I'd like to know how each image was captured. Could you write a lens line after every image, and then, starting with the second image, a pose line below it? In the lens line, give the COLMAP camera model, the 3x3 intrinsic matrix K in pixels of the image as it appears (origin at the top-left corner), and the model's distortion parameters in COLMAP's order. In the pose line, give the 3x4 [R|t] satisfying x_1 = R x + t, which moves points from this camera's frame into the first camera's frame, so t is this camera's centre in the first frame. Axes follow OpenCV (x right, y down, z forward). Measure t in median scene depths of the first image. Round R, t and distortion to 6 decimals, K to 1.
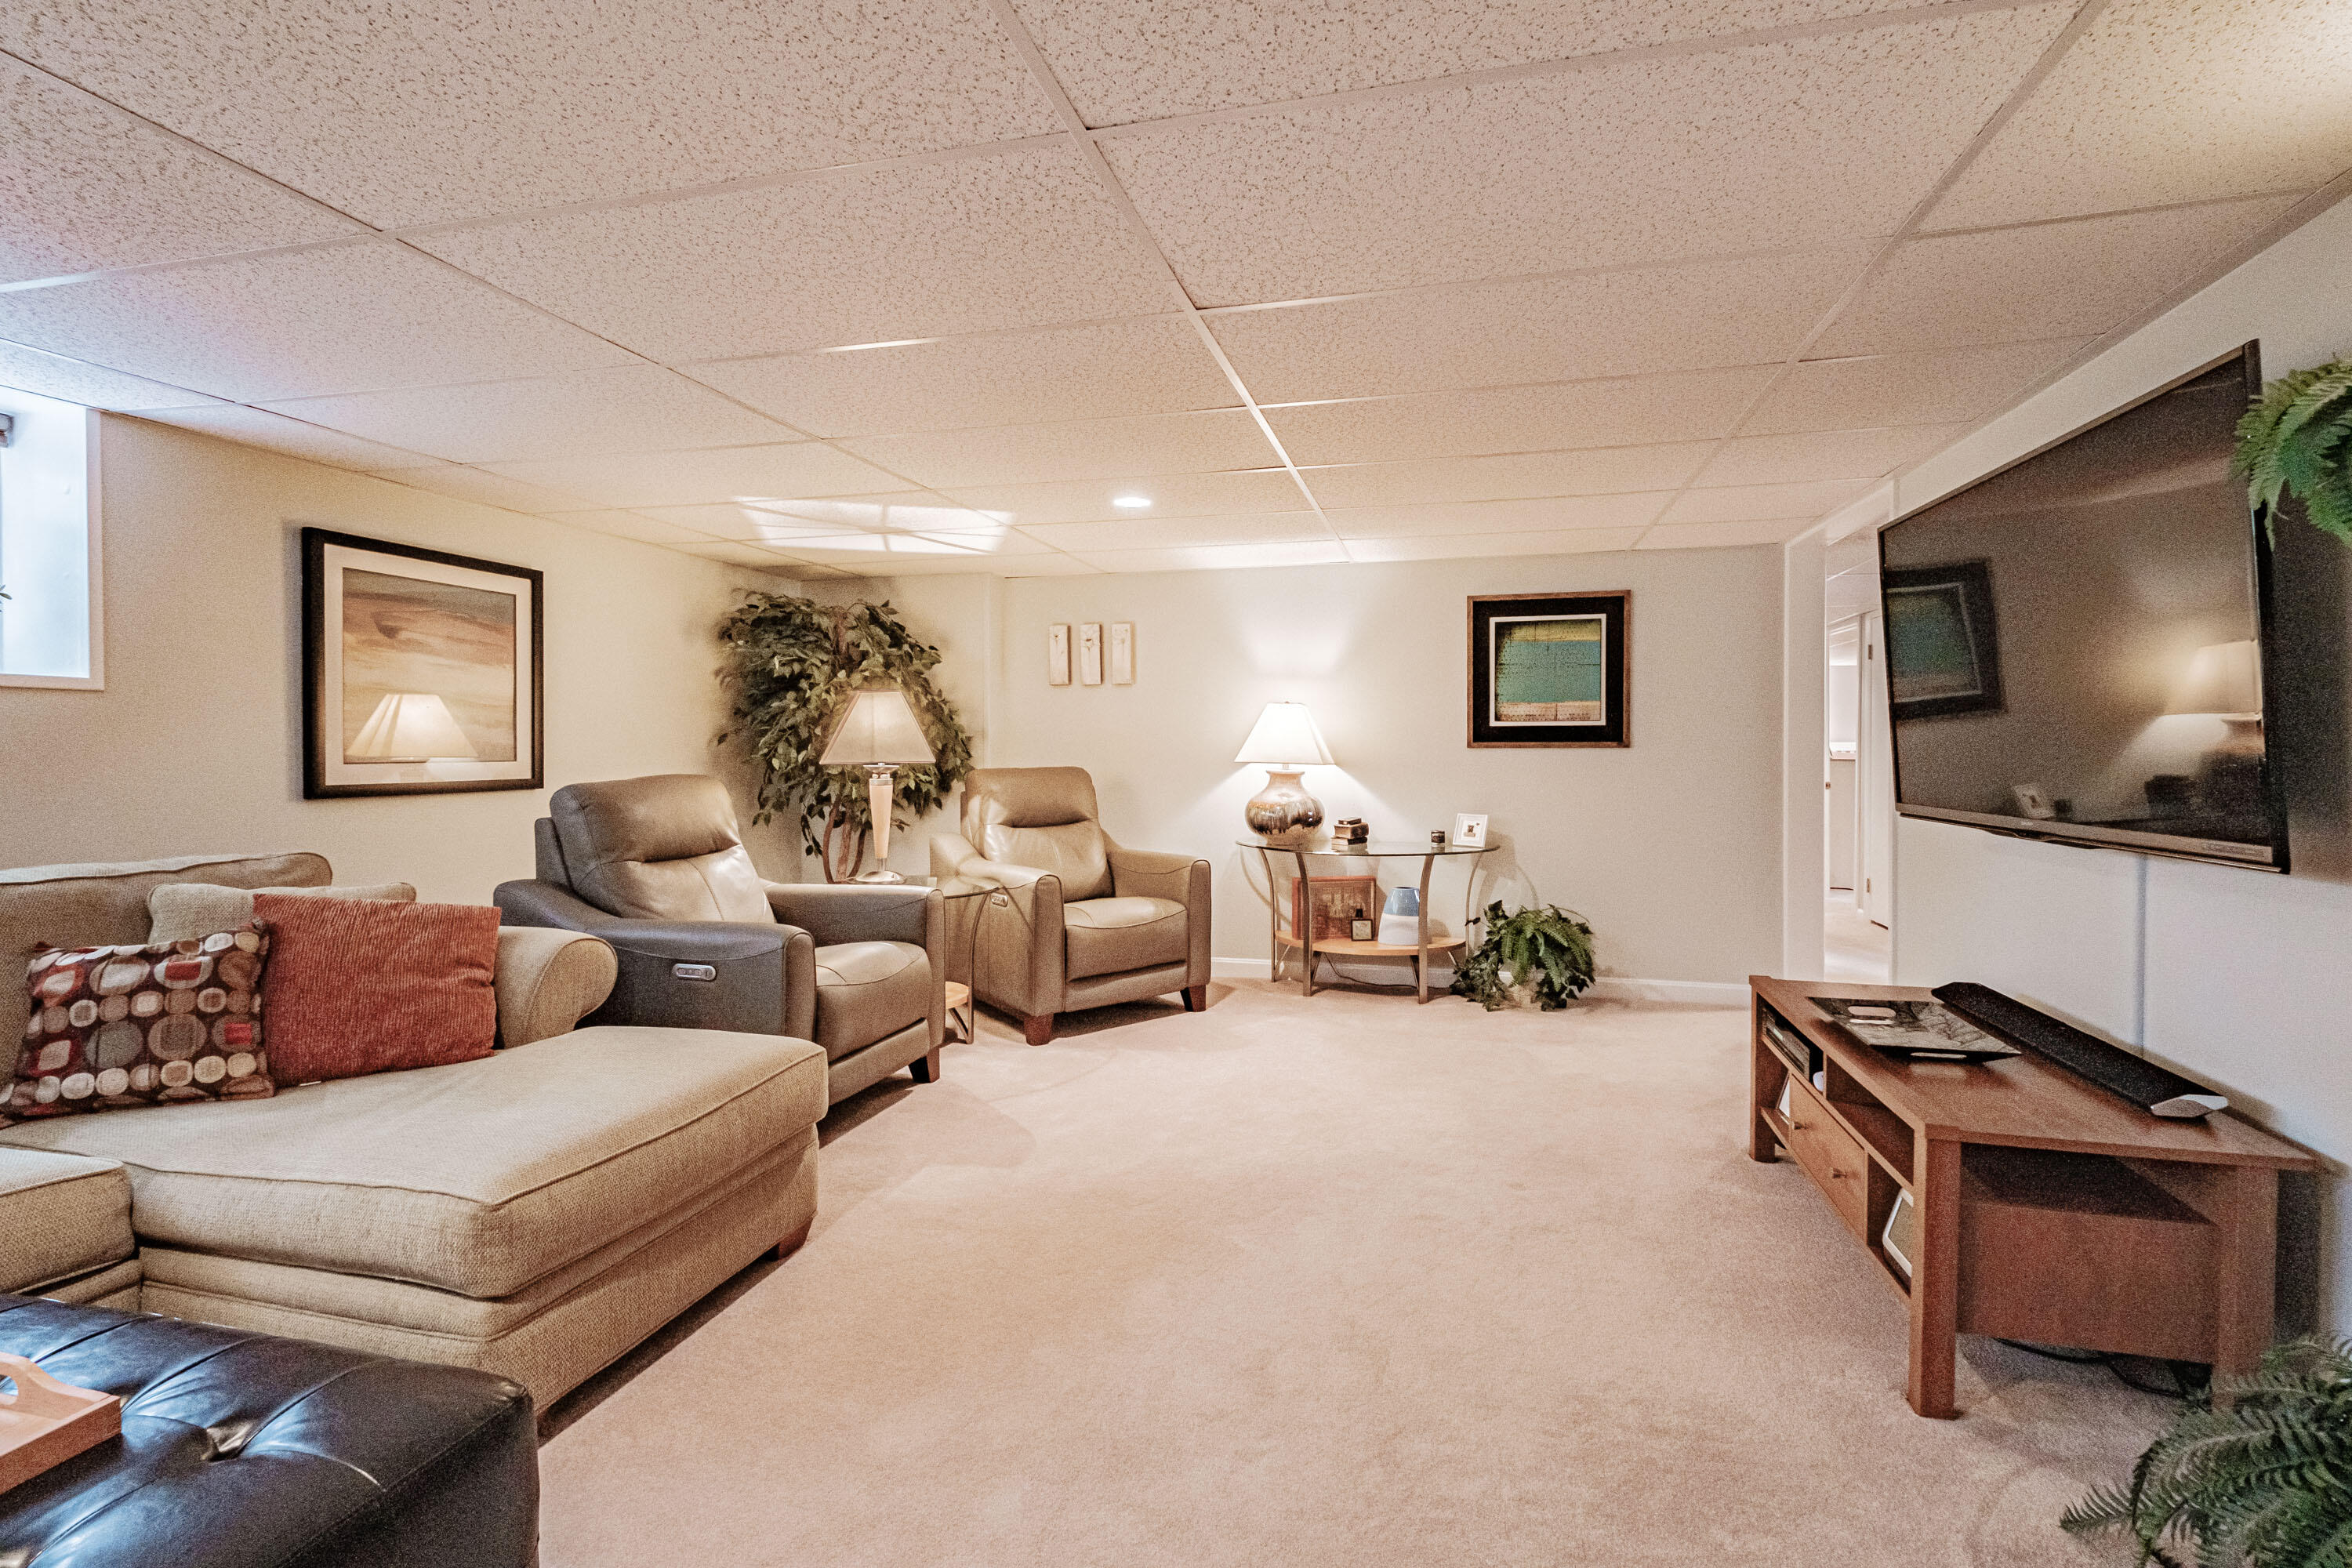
lens RADIAL K [[1074.0, 0, 1182.3], [0, 1074.0, 768.8], [0, 0, 1]] dist [-0.001571, -0.002432]
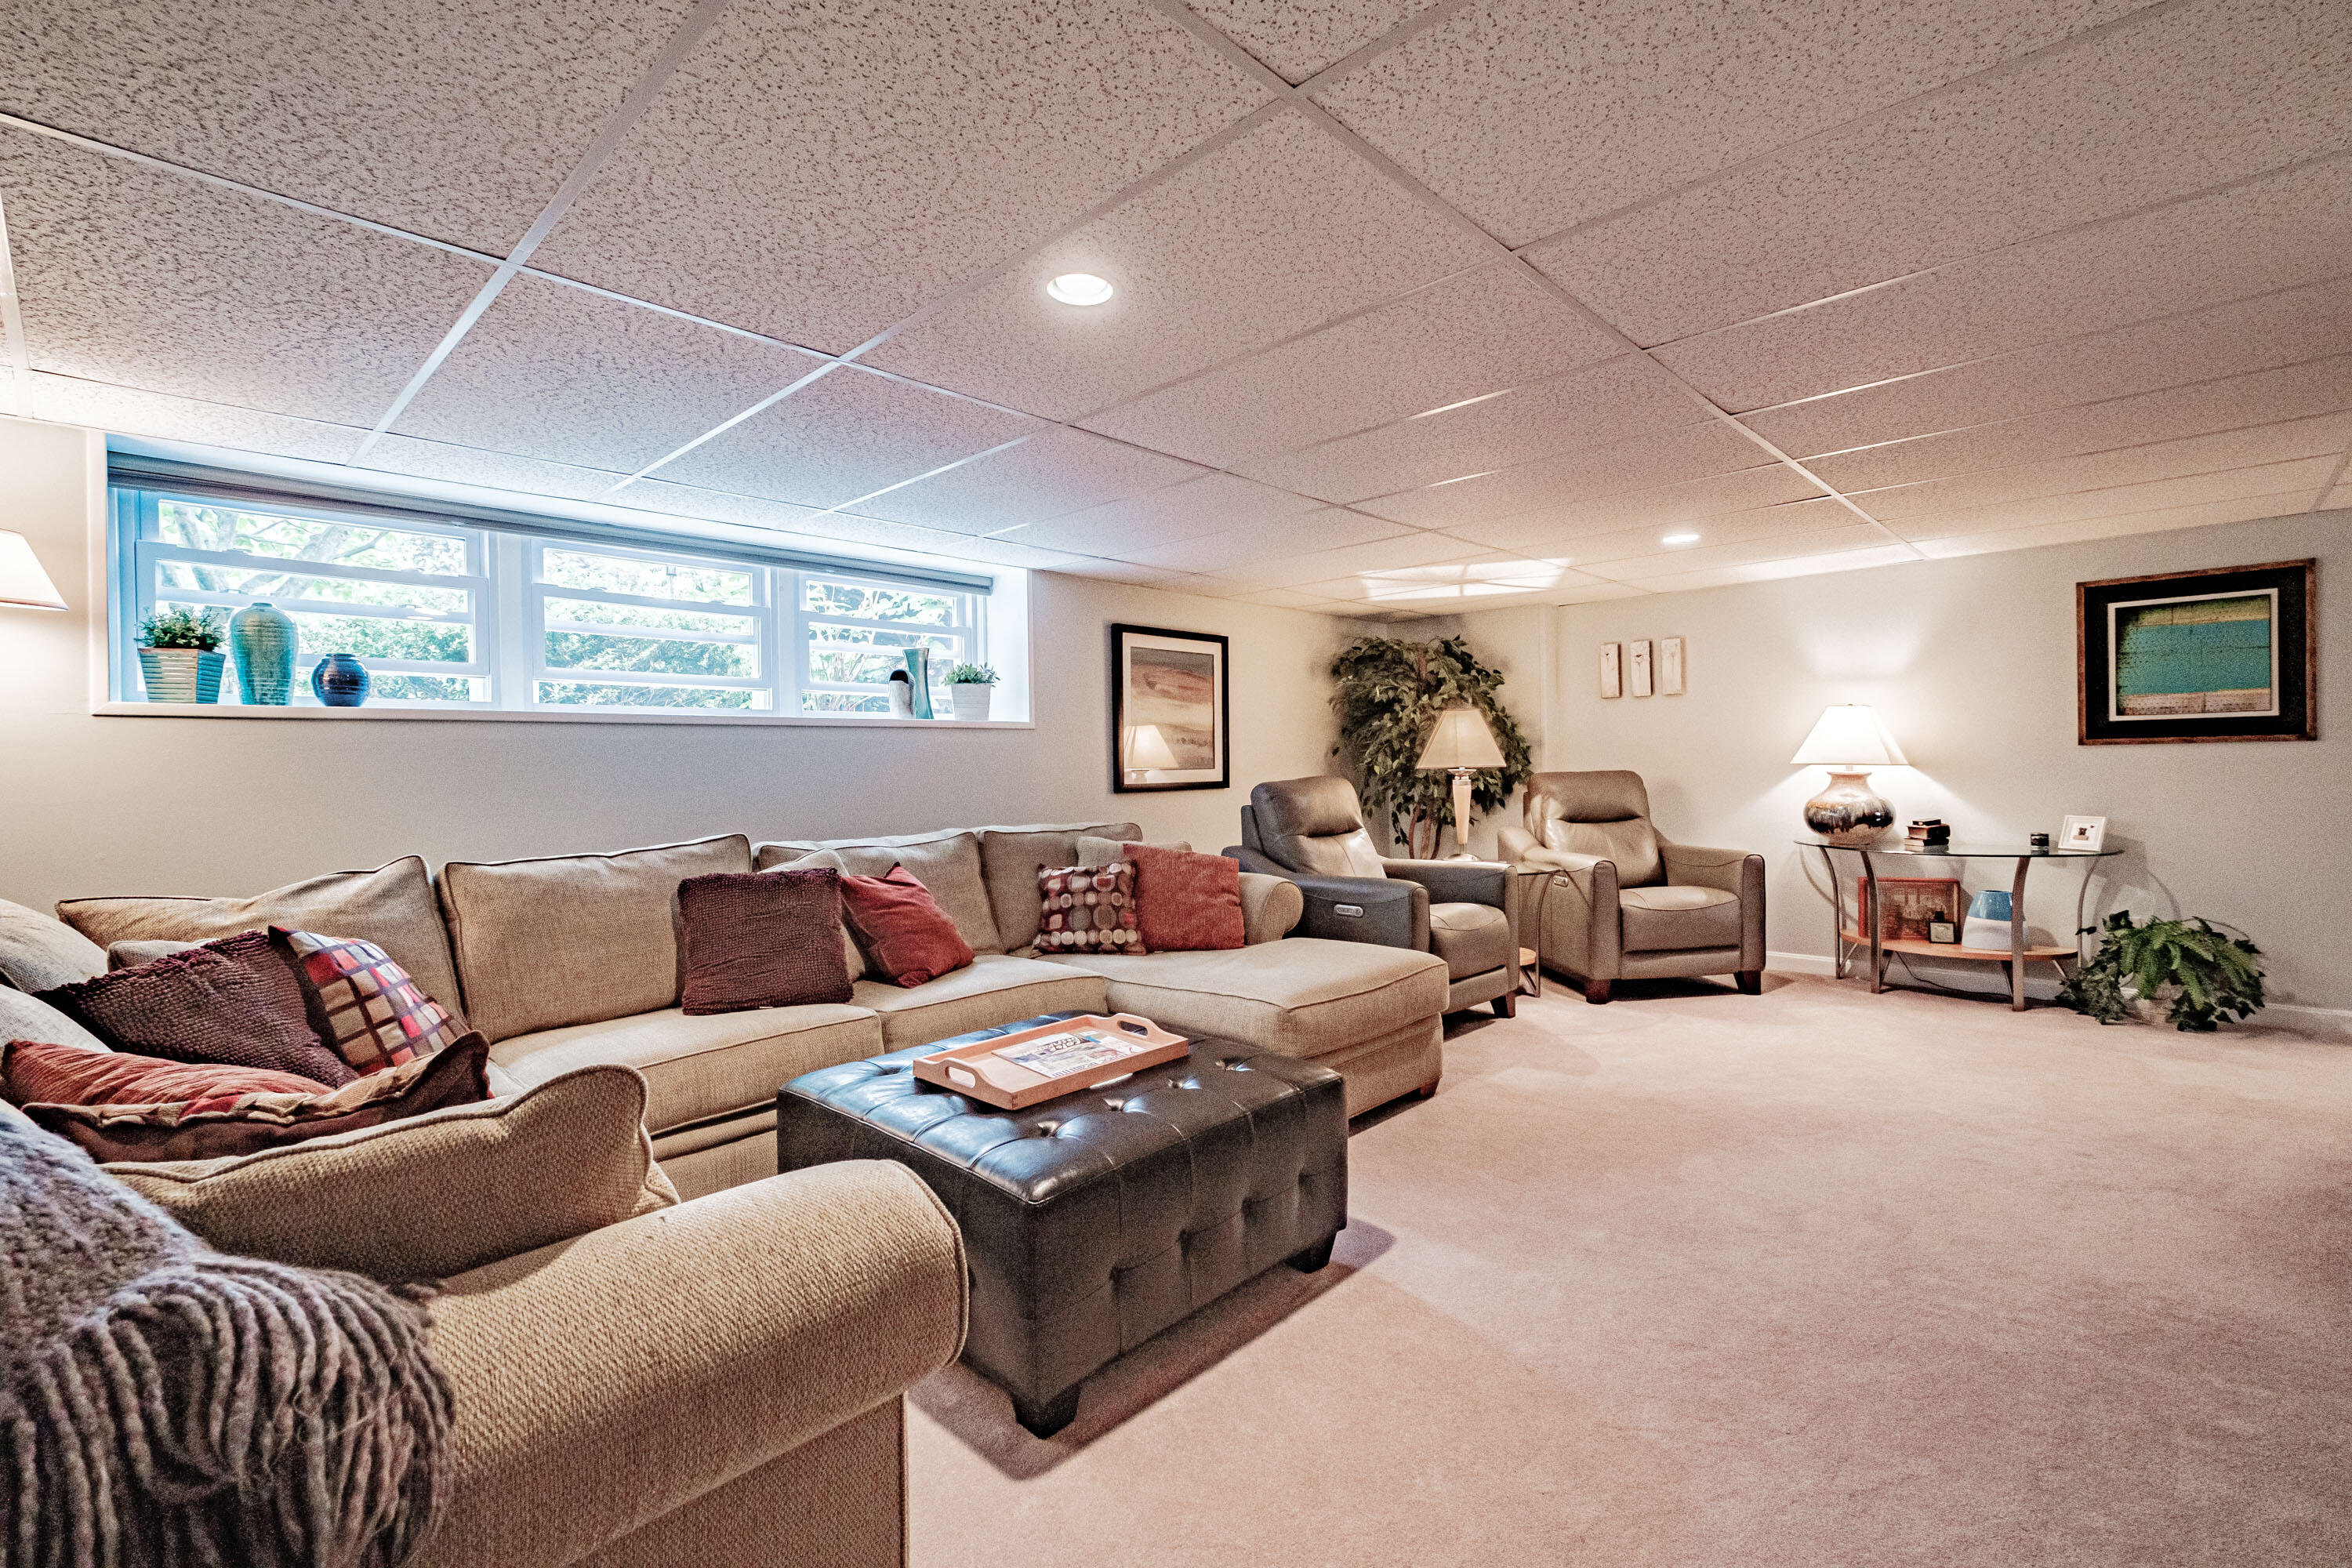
lens RADIAL K [[1074.0, 0, 1177.6], [0, 1074.0, 781.4], [0, 0, 1]] dist [-0.001571, -0.002432]
pose [[0.882780, -0.008619, -0.469708, 0.015788], [0.007924, 0.999963, -0.003457, 0.012624], [0.469720, -0.000671, 0.882815, -0.267133]]
